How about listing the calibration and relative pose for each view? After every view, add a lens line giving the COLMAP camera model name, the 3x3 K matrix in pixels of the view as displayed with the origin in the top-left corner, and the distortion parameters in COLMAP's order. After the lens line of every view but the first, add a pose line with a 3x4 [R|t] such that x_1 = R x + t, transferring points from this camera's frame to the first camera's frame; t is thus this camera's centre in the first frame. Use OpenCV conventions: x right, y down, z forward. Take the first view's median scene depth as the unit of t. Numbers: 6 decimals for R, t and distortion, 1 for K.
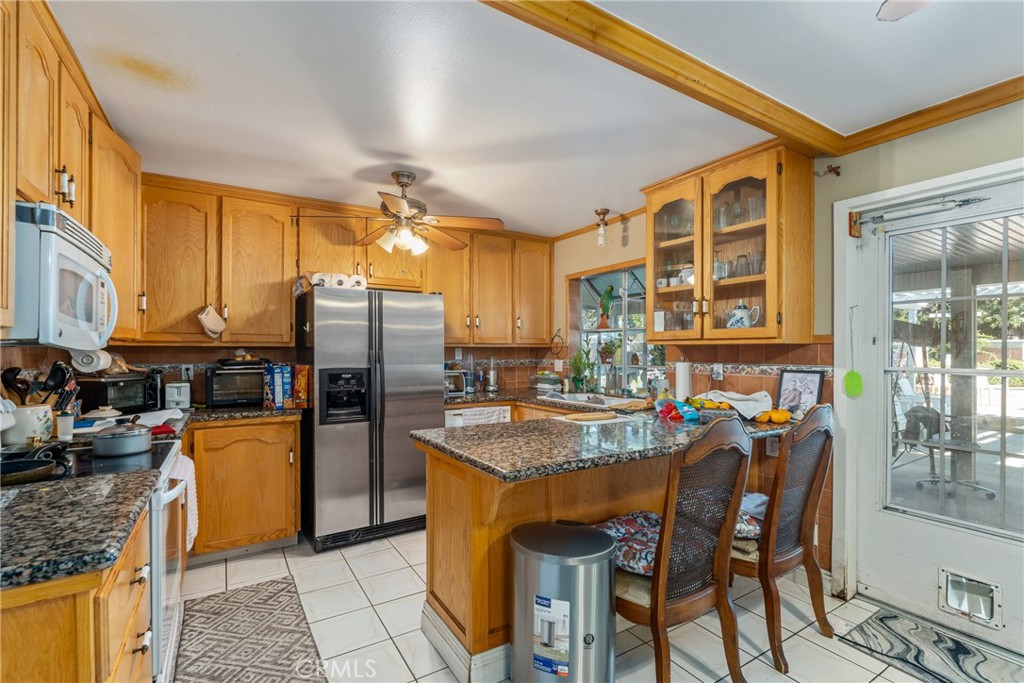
lens RADIAL K [[461.0, 0, 508.7], [0, 461.0, 352.1], [0, 0, 1]] dist [-0.001009, 0.000322]
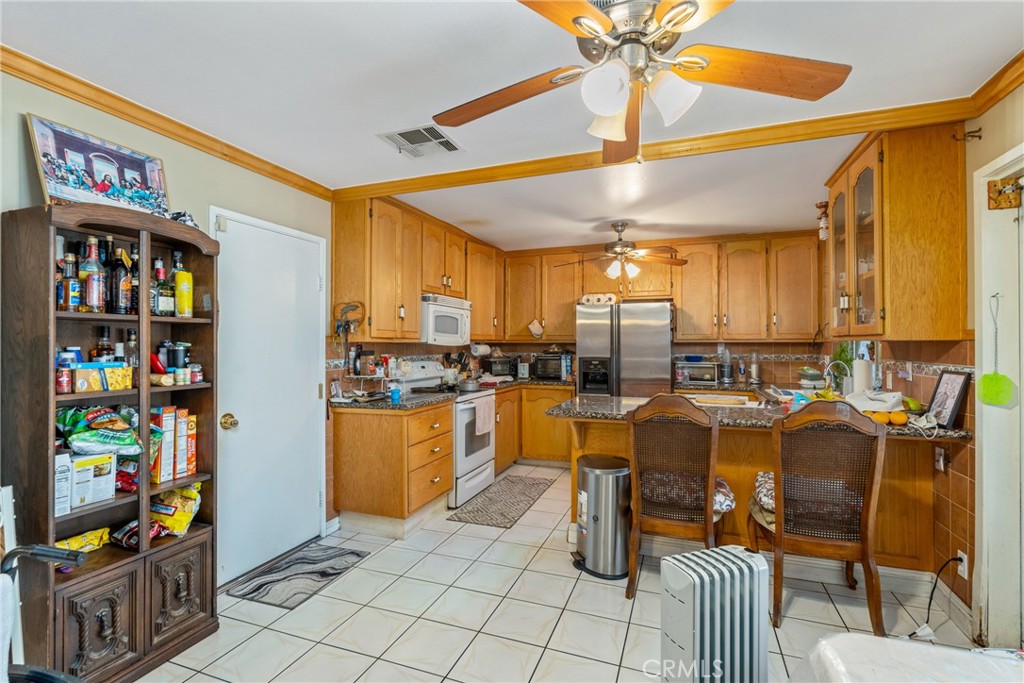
lens RADIAL K [[467.6, 0, 513.3], [0, 467.6, 339.2], [0, 0, 1]] dist [-0.000818, -0.000236]
pose [[0.611809, -0.007187, -0.790973, 0.687440], [-0.002034, 0.999941, -0.010660, -0.007276], [0.791003, 0.008131, 0.611758, -0.148447]]
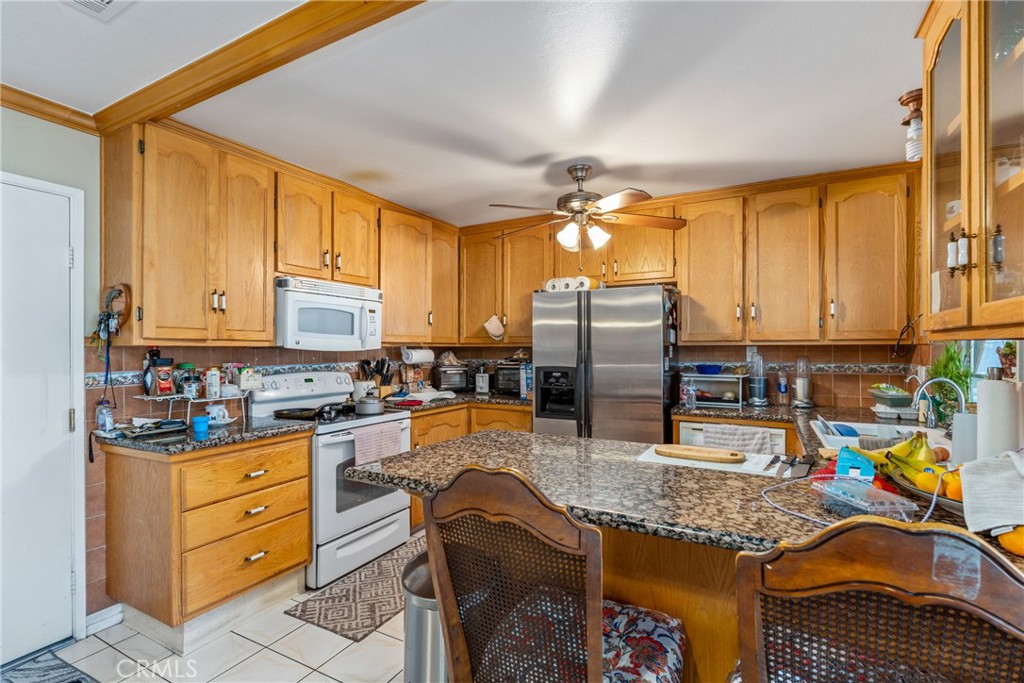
lens RADIAL K [[469.1, 0, 514.4], [0, 469.1, 349.0], [0, 0, 1]] dist [-0.001409, 0.000165]
pose [[0.501353, 0.001031, -0.865242, 0.524969], [-0.000163, 0.999999, 0.001096, -0.007512], [0.865243, -0.000408, 0.501353, 0.370250]]
